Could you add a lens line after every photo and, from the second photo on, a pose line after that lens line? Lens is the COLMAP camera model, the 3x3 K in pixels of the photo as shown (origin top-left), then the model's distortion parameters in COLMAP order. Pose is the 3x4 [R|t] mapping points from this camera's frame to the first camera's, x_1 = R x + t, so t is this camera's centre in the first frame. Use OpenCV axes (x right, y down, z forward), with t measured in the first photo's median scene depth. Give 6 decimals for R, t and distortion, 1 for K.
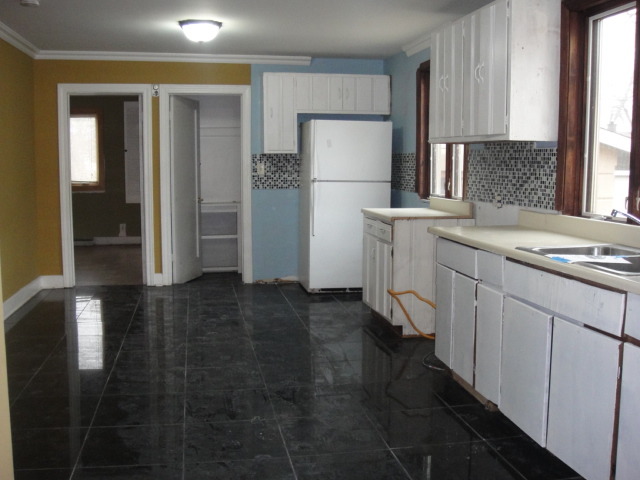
lens RADIAL K [[679.0, 0, 319.0], [0, 679.0, 238.3], [0, 0, 1]] dist [-0.146336, 0.000000]
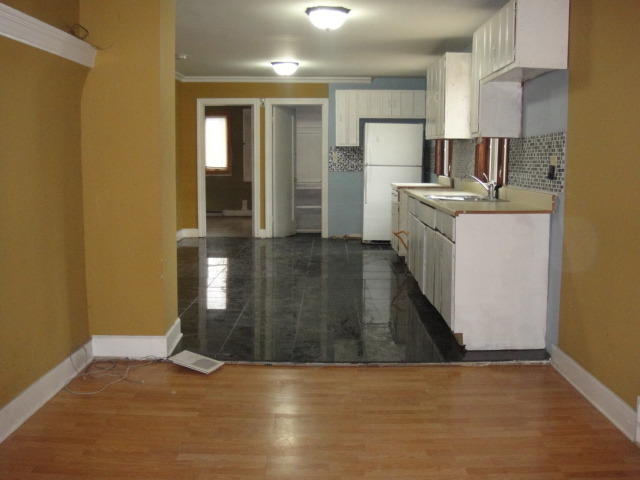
lens RADIAL K [[679.0, 0, 321.4], [0, 679.0, 240.0], [0, 0, 1]] dist [-0.146336, 0.000000]
pose [[0.982057, 0.025825, -0.186808, 0.165036], [-0.023669, 0.999625, 0.013766, 0.055444], [0.187093, -0.009098, 0.982300, -0.425235]]
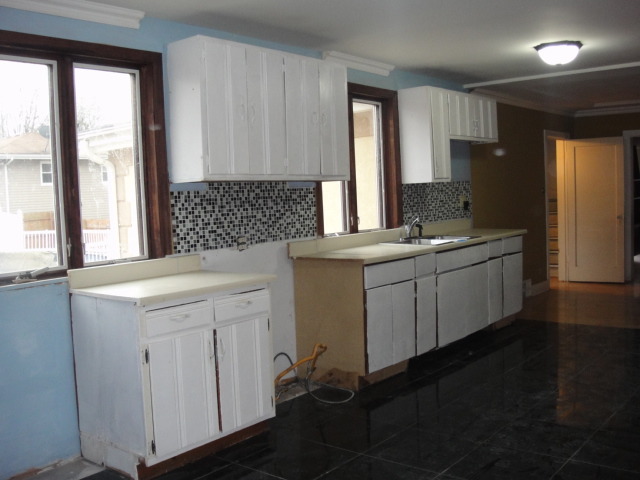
lens RADIAL K [[679.0, 0, 320.5], [0, 679.0, 240.8], [0, 0, 1]] dist [-0.146336, 0.000000]
pose [[-0.649735, -0.025854, 0.759721, -0.458108], [0.125446, 0.982072, 0.140706, -0.154088], [-0.749738, 0.186726, -0.634843, 1.305549]]
